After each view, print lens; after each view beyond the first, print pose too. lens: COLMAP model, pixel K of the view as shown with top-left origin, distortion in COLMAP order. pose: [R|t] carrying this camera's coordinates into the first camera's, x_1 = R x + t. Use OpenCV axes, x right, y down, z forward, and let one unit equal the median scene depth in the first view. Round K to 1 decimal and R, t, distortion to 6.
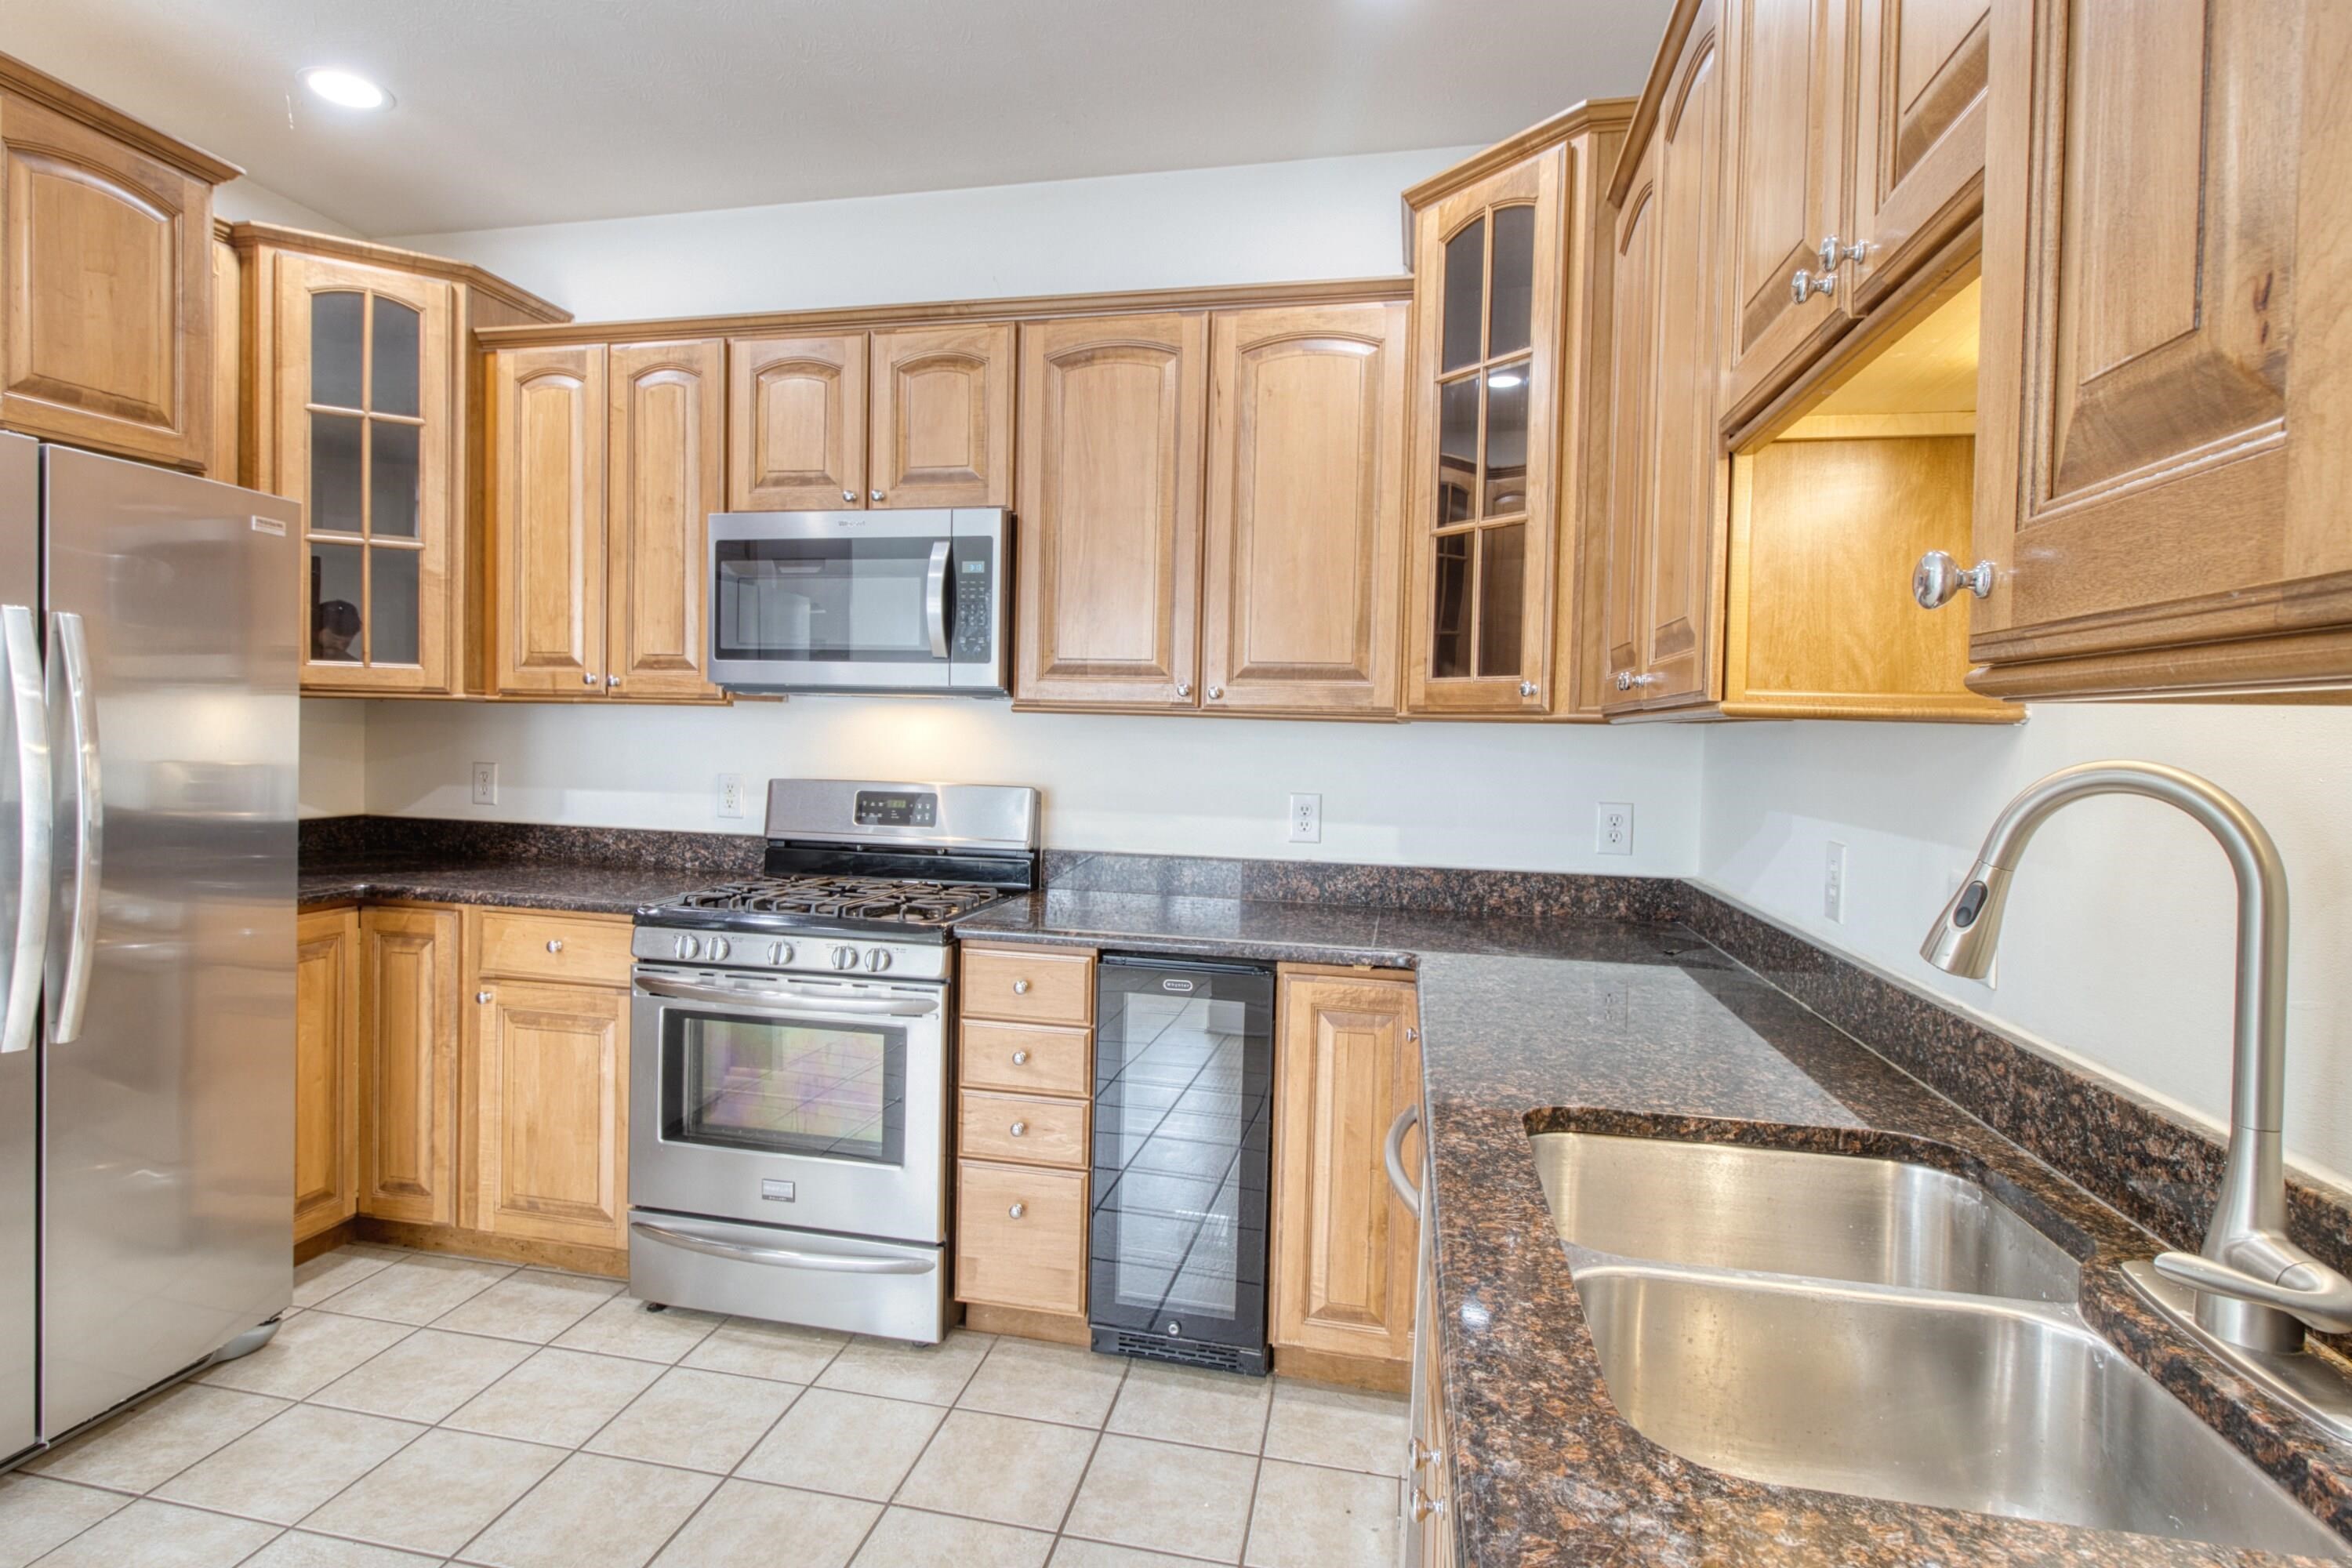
lens RADIAL K [[1219.0, 0, 1154.5], [0, 1219.0, 759.2], [0, 0, 1]] dist [0.004234, 0.000401]
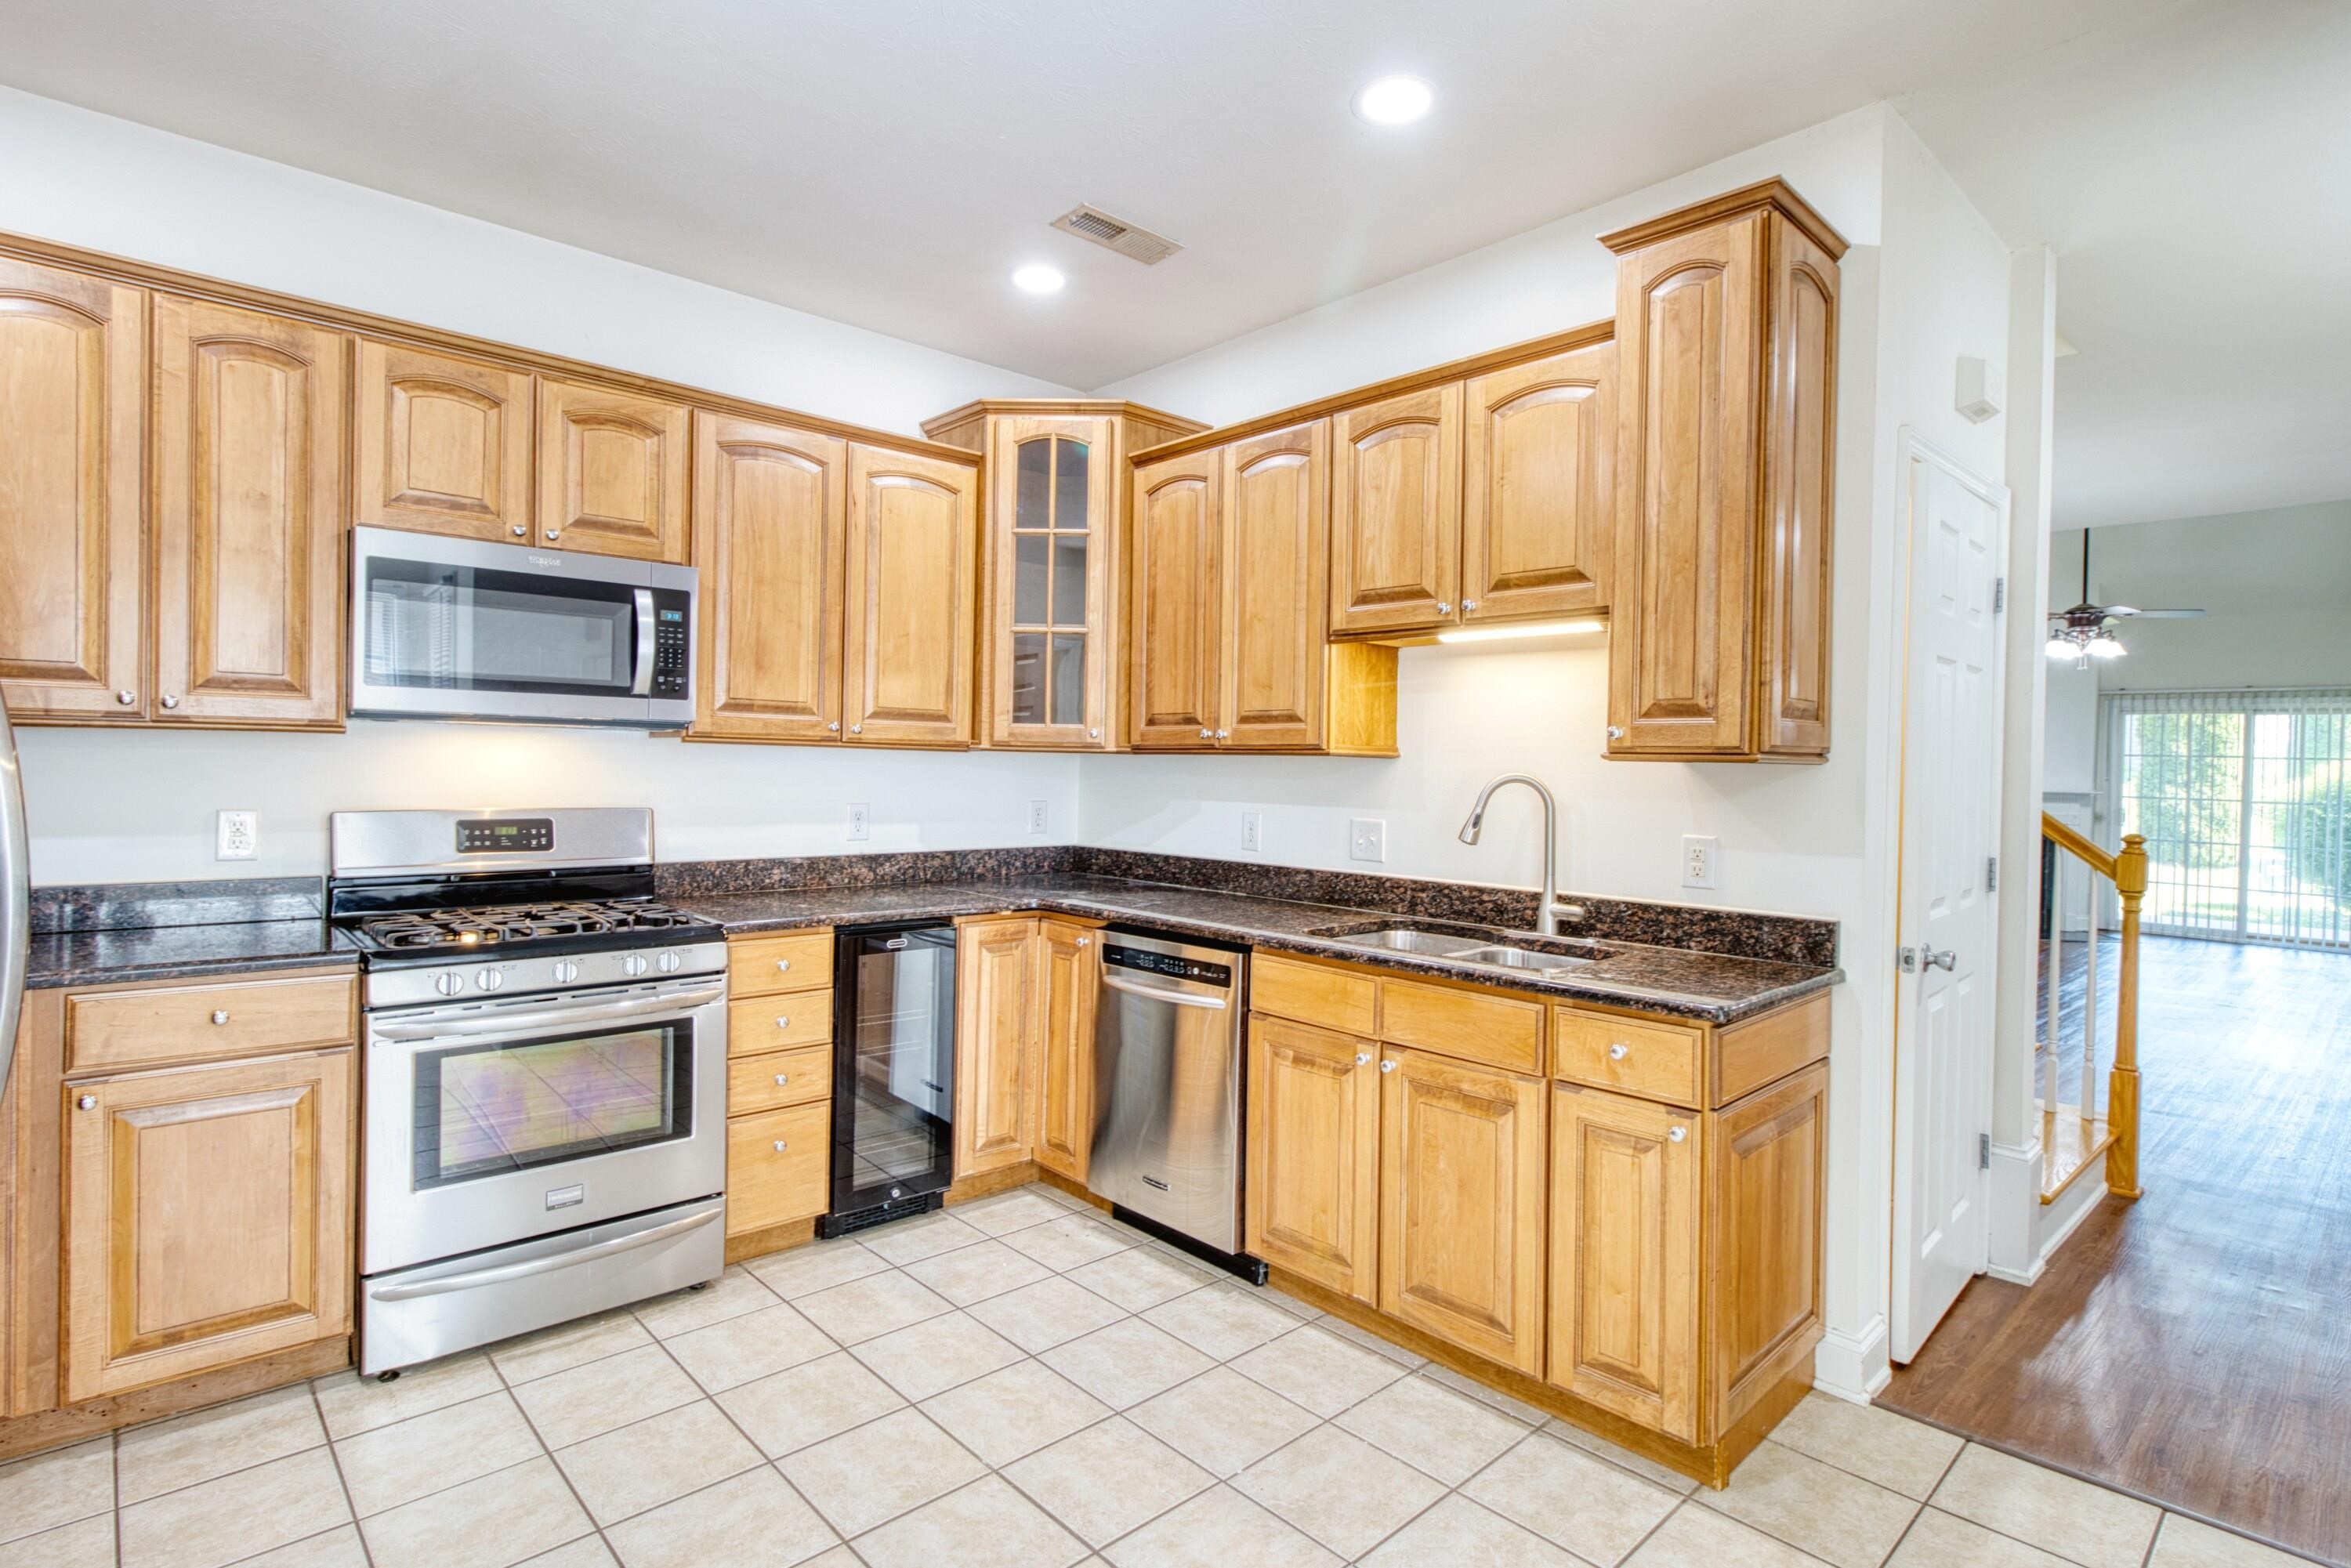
lens RADIAL K [[1163.9, 0, 1186.0], [0, 1163.9, 774.7], [0, 0, 1]] dist [0.002403, 0.000080]
pose [[0.565581, -0.020104, 0.824448, -0.764512], [0.014773, 0.999789, 0.014245, -0.016930], [-0.824561, 0.004123, 0.565758, -0.014025]]
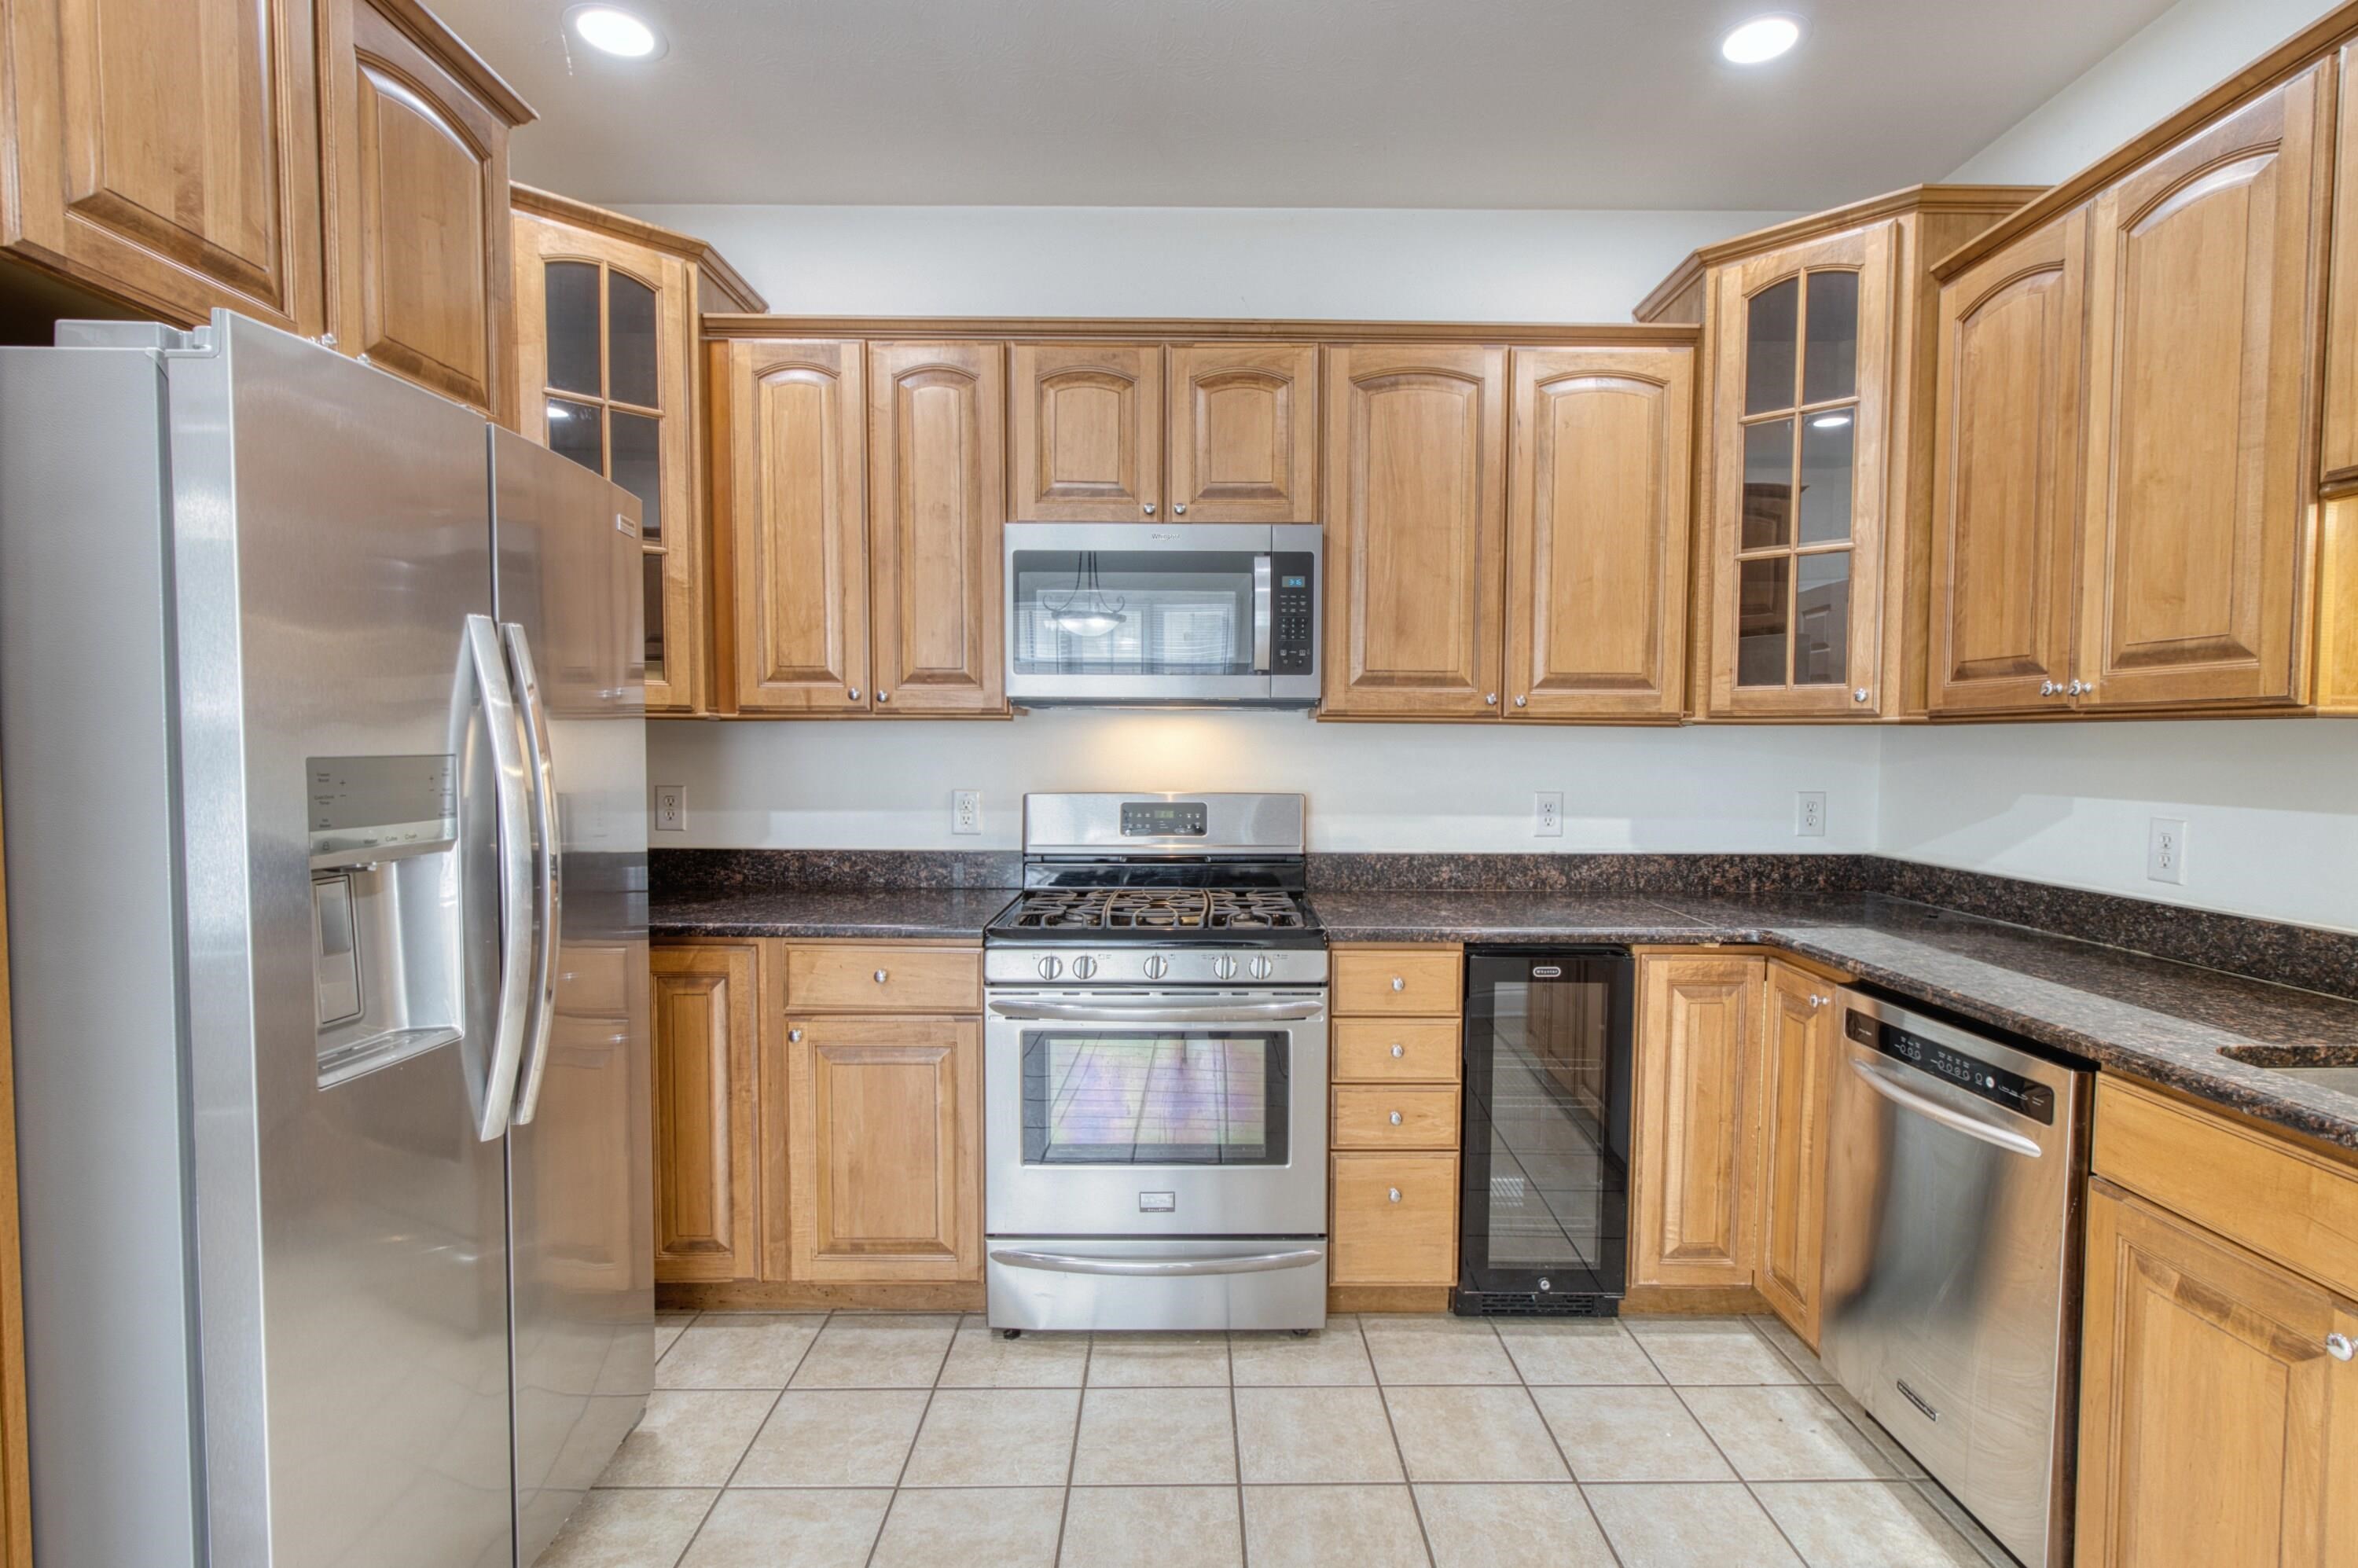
lens RADIAL K [[1127.5, 0, 1215.2], [0, 1127.5, 790.2], [0, 0, 1]] dist [-0.000437, 0.000556]
pose [[0.971373, -0.029725, 0.235692, -0.434318], [0.023841, 0.999330, 0.027775, -0.009554], [-0.236360, -0.021360, 0.971431, 0.085879]]
